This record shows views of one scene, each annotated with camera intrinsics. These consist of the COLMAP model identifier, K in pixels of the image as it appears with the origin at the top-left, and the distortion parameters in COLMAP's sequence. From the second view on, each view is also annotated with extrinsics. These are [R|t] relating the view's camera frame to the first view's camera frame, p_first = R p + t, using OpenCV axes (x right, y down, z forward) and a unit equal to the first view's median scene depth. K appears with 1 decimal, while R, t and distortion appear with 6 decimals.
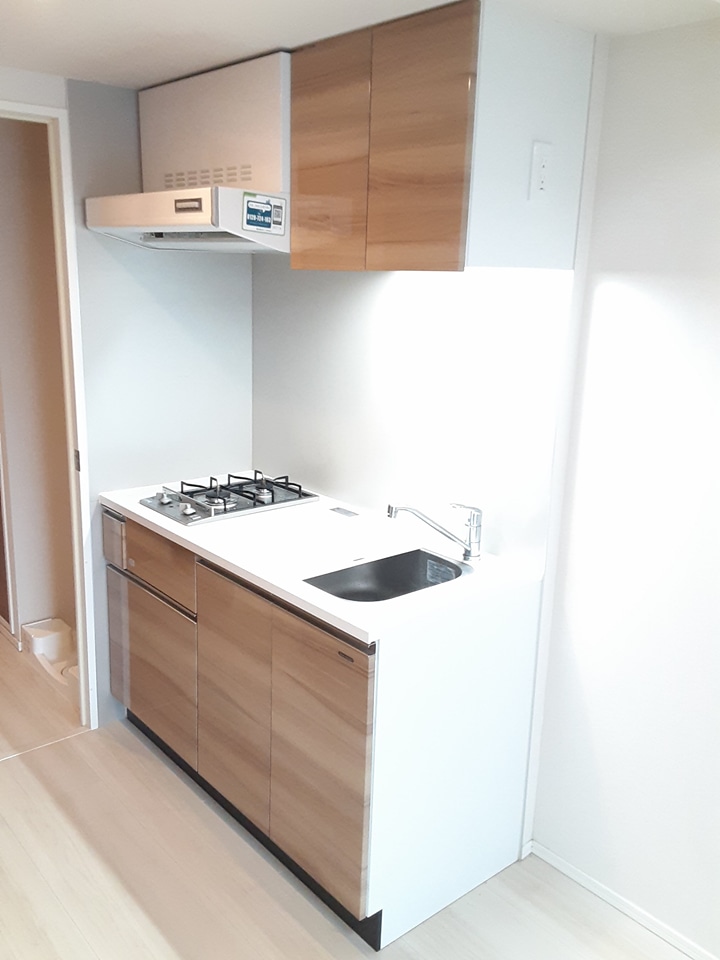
lens RADIAL K [[832.9, 0, 351.9], [0, 832.9, 486.4], [0, 0, 1]] dist [0.099887, -0.113202]
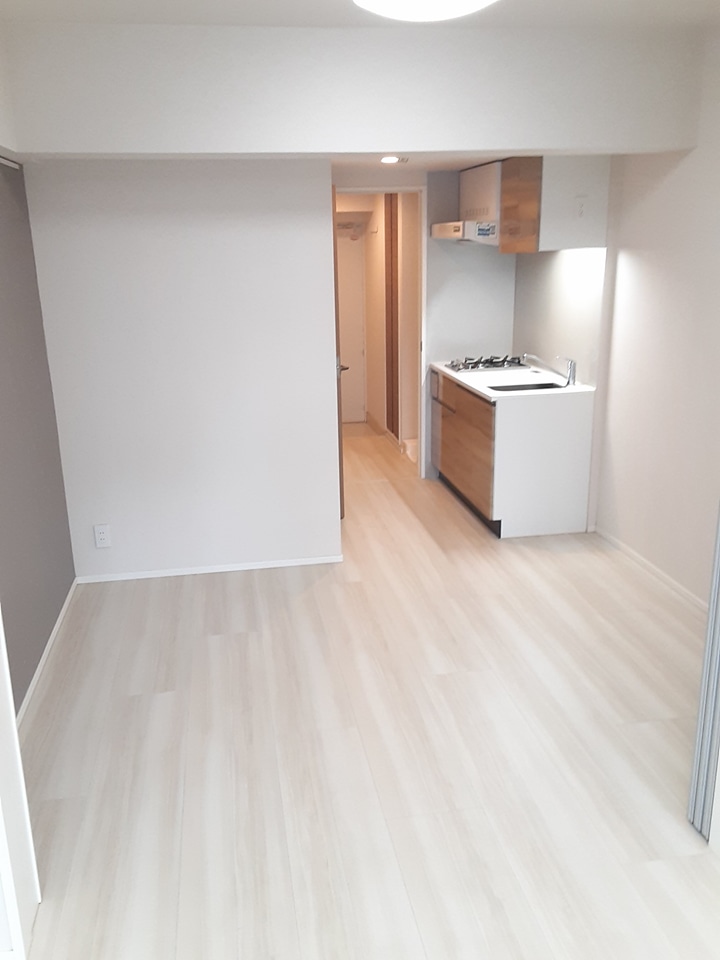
lens RADIAL K [[832.9, 0, 352.6], [0, 832.9, 484.4], [0, 0, 1]] dist [0.099887, -0.113202]
pose [[0.857429, 0.094793, -0.505796, 0.831889], [-0.080675, 0.995495, 0.049810, 0.298157], [0.508239, -0.001903, 0.861214, -1.221723]]
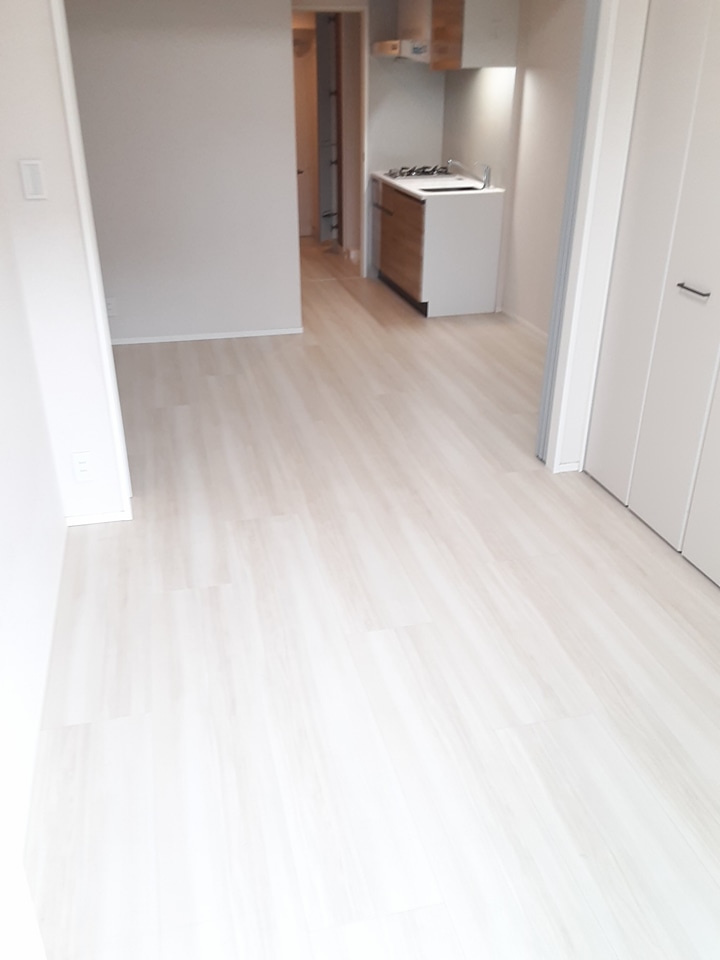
lens RADIAL K [[832.9, 0, 356.8], [0, 832.9, 483.3], [0, 0, 1]] dist [0.099887, -0.113202]
pose [[0.895799, 0.168996, -0.411078, 1.099255], [-0.083348, 0.972358, 0.218113, 0.476139], [0.436575, -0.161123, 0.885122, -1.794522]]
